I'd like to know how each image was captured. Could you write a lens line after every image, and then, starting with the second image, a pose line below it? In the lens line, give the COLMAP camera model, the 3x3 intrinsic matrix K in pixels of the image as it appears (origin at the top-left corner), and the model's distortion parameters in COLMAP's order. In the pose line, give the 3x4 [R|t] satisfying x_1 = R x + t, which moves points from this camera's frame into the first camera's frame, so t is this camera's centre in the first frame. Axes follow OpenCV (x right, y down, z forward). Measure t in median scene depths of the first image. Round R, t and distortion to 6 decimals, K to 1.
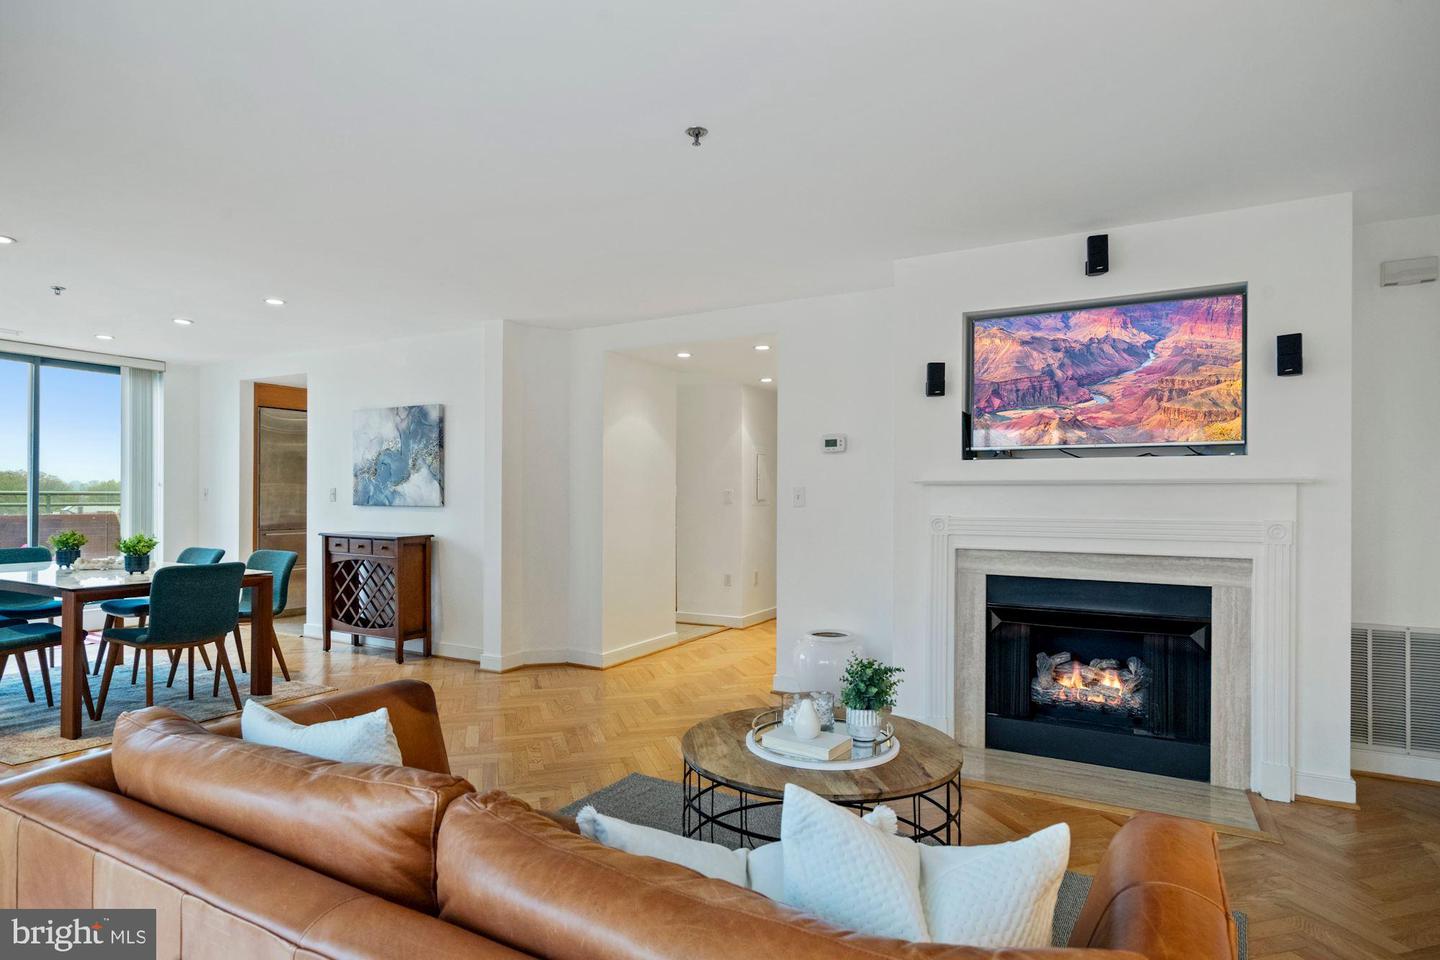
lens RADIAL K [[781.5, 0, 720.9], [0, 781.5, 499.9], [0, 0, 1]] dist [0.004298, 0.001882]
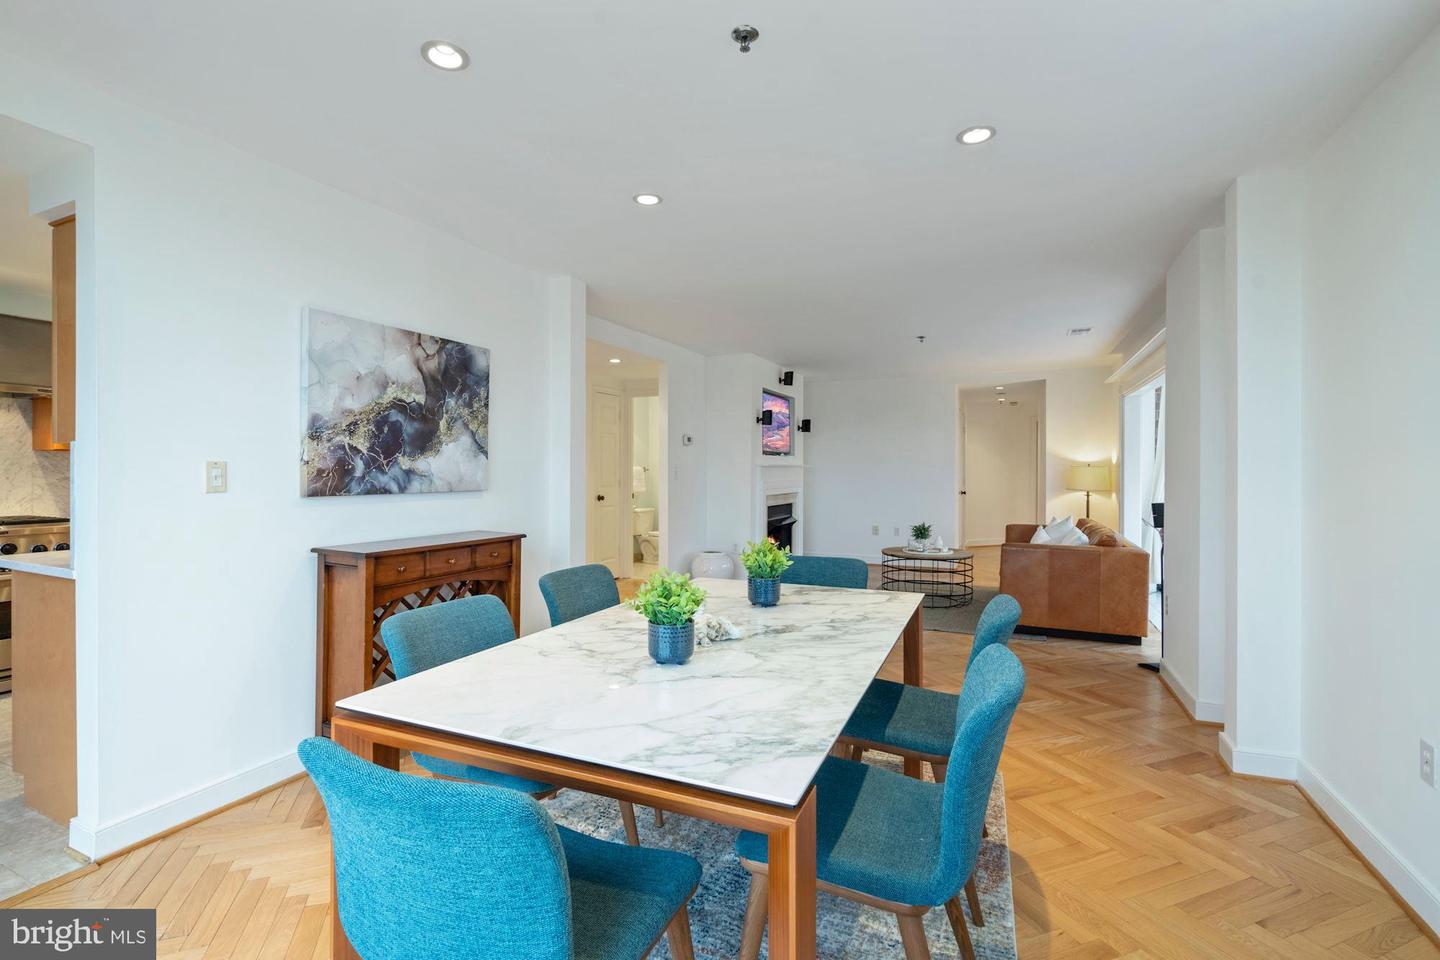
lens RADIAL K [[655.4, 0, 717.4], [0, 655.4, 470.0], [0, 0, 1]] dist [0.000774, 0.000161]
pose [[-0.083223, -0.007129, 0.996505, -0.960309], [-0.000459, 0.999975, 0.007115, -0.014686], [-0.996531, 0.000134, -0.083224, 0.818338]]
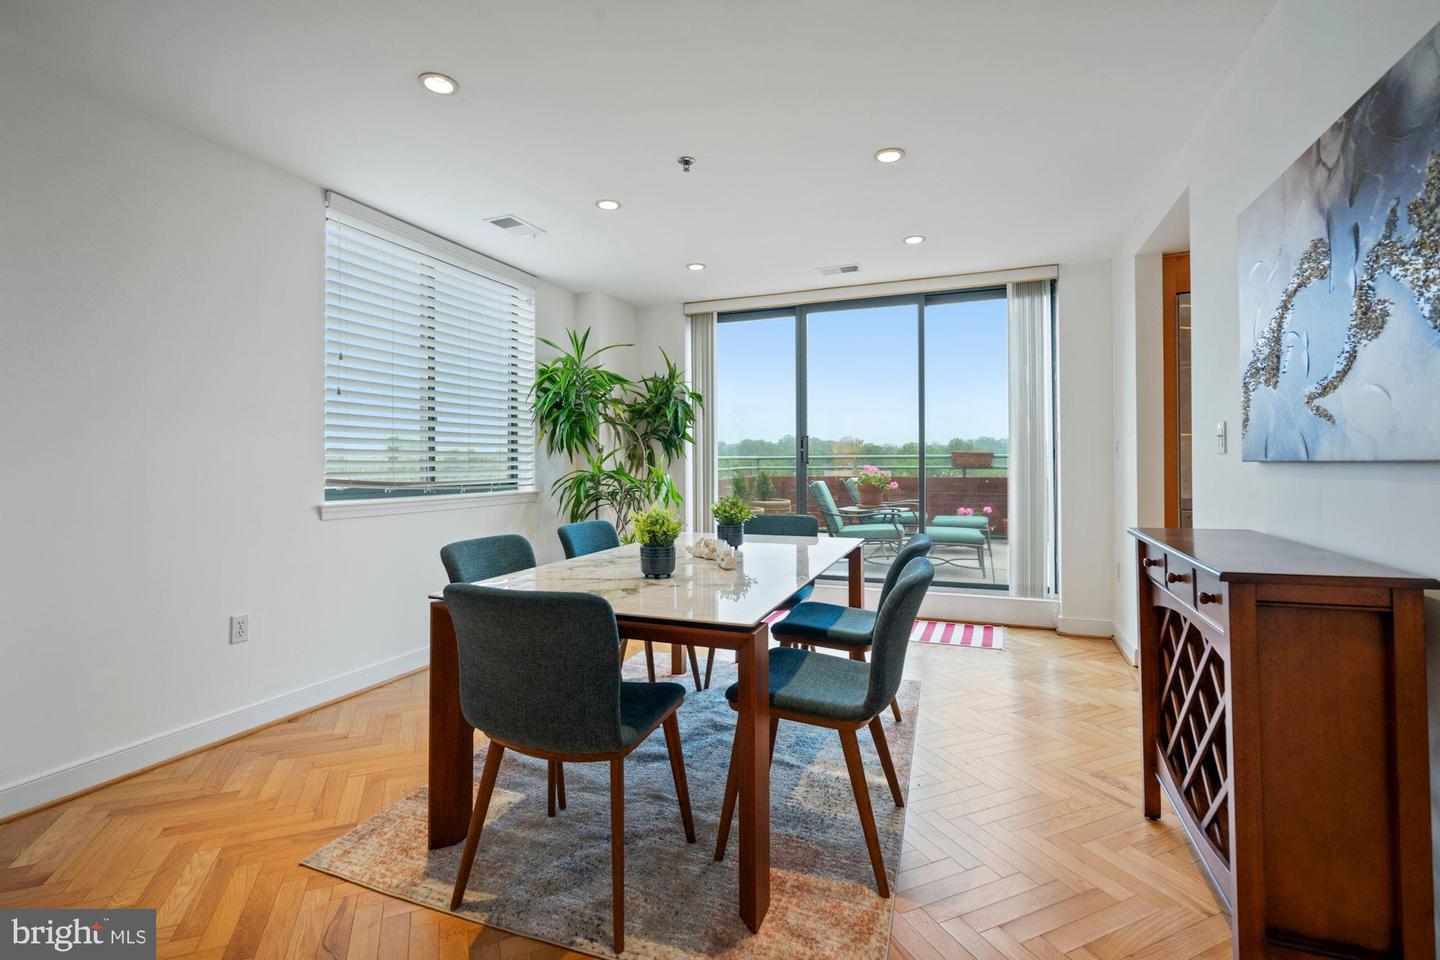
lens RADIAL K [[655.7, 0, 715.9], [0, 655.7, 459.3], [0, 0, 1]] dist [-0.003599, 0.000042]
pose [[0.113672, -0.013172, -0.993431, -0.190679], [0.001558, 0.999913, -0.013080, 0.009676], [0.993517, -0.000061, 0.113683, 0.745705]]
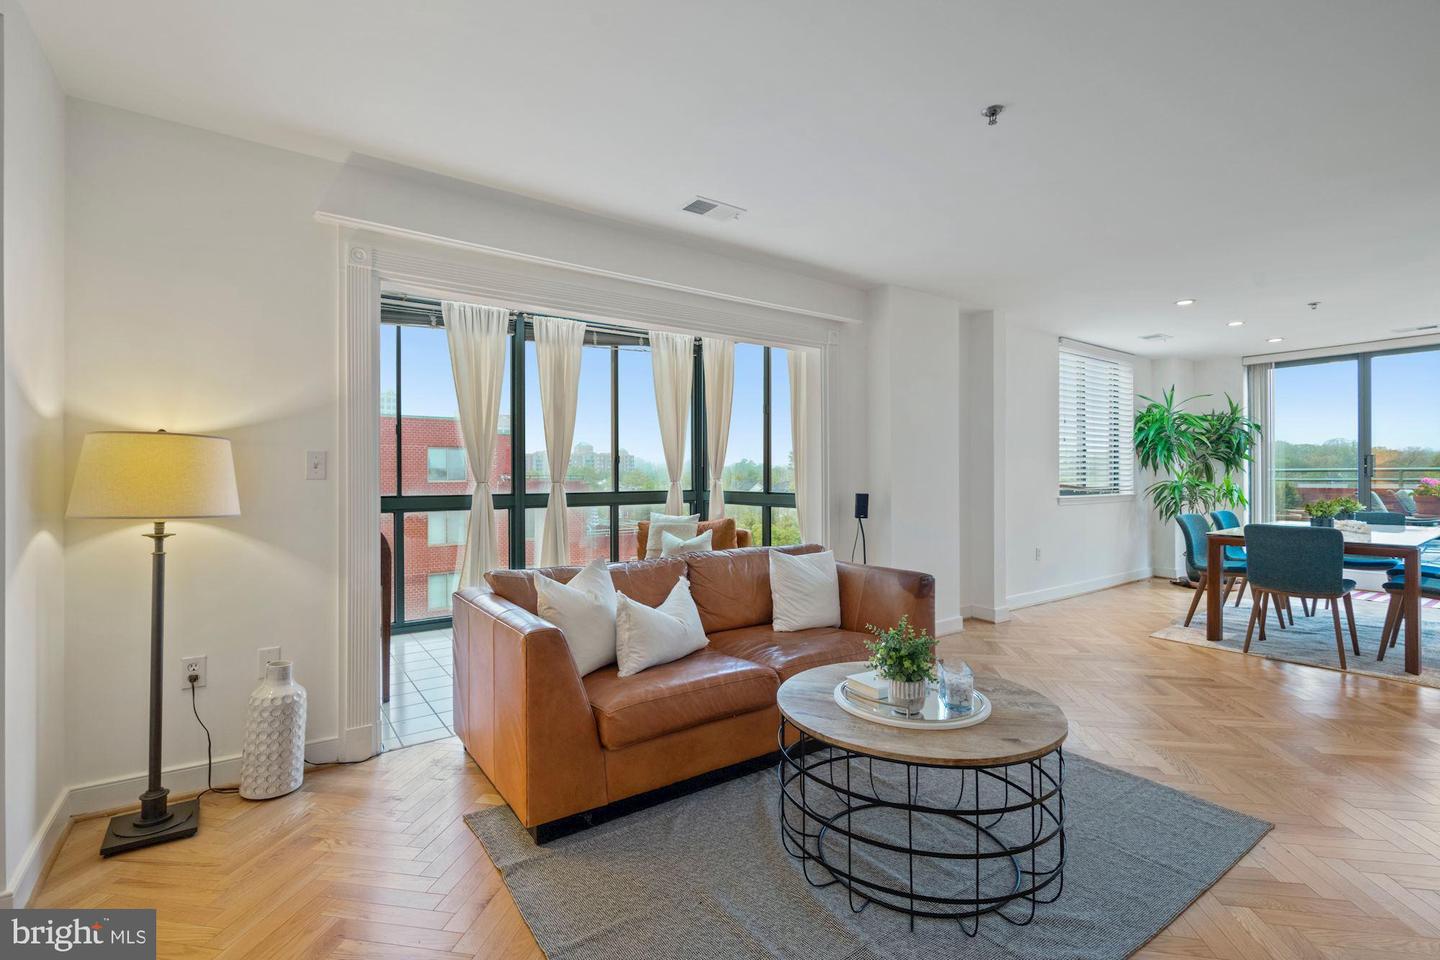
lens RADIAL K [[646.9, 0, 718.4], [0, 646.9, 477.2], [0, 0, 1]] dist [0.000237, 0.000345]
pose [[-0.431197, -0.002154, -0.902255, 0.397882], [-0.000471, 0.999998, -0.002162, 0.008747], [0.902258, -0.000507, -0.431197, 0.452387]]
